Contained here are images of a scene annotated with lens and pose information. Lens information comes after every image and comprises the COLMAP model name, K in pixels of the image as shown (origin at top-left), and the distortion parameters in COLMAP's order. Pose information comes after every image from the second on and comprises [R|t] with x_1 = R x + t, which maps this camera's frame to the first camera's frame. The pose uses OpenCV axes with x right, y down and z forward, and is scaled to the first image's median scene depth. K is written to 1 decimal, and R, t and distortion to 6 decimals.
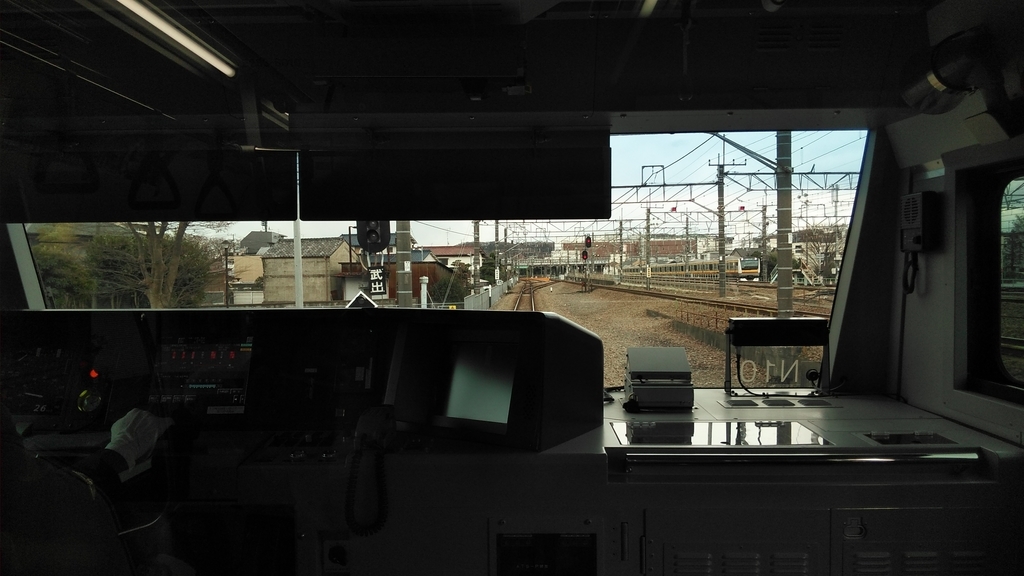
lens RADIAL K [[776.6, 0, 512.0], [0, 776.6, 288.0], [0, 0, 1]] dist [0.092783, -0.152183]
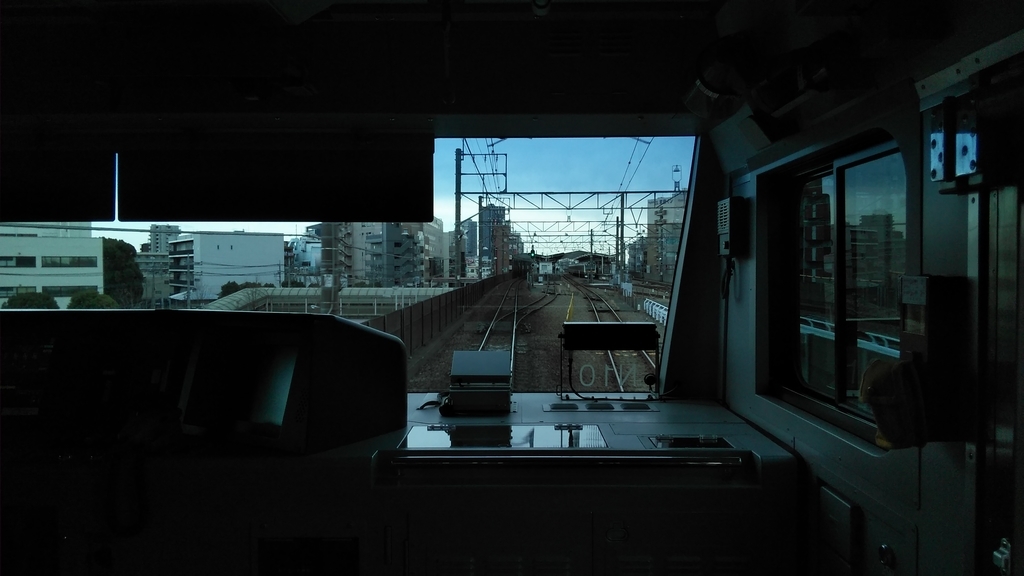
lens RADIAL K [[776.6, 0, 512.0], [0, 776.6, 288.0], [0, 0, 1]] dist [0.092783, -0.152183]
pose [[0.999981, 0.005763, 0.002329, 0.252207], [-0.005745, 0.999957, -0.007329, 0.002903], [-0.002371, 0.007316, 0.999970, 0.001997]]
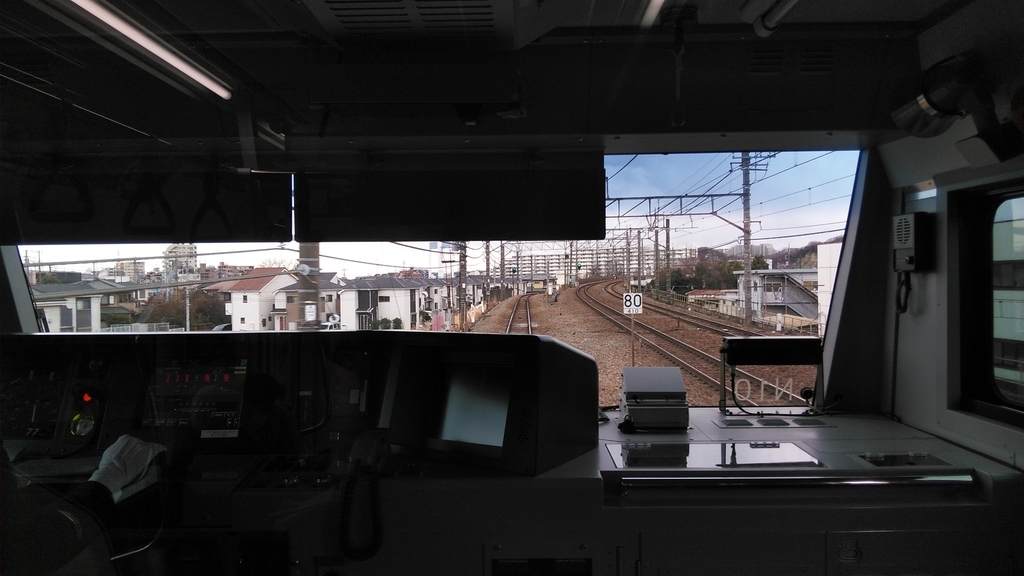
lens RADIAL K [[776.6, 0, 512.0], [0, 776.6, 288.0], [0, 0, 1]] dist [0.092783, -0.152183]
pose [[0.999972, -0.002810, 0.006985, -0.000250], [0.002888, 0.999934, -0.011119, -0.016945], [-0.006953, 0.011139, 0.999914, -0.001271]]
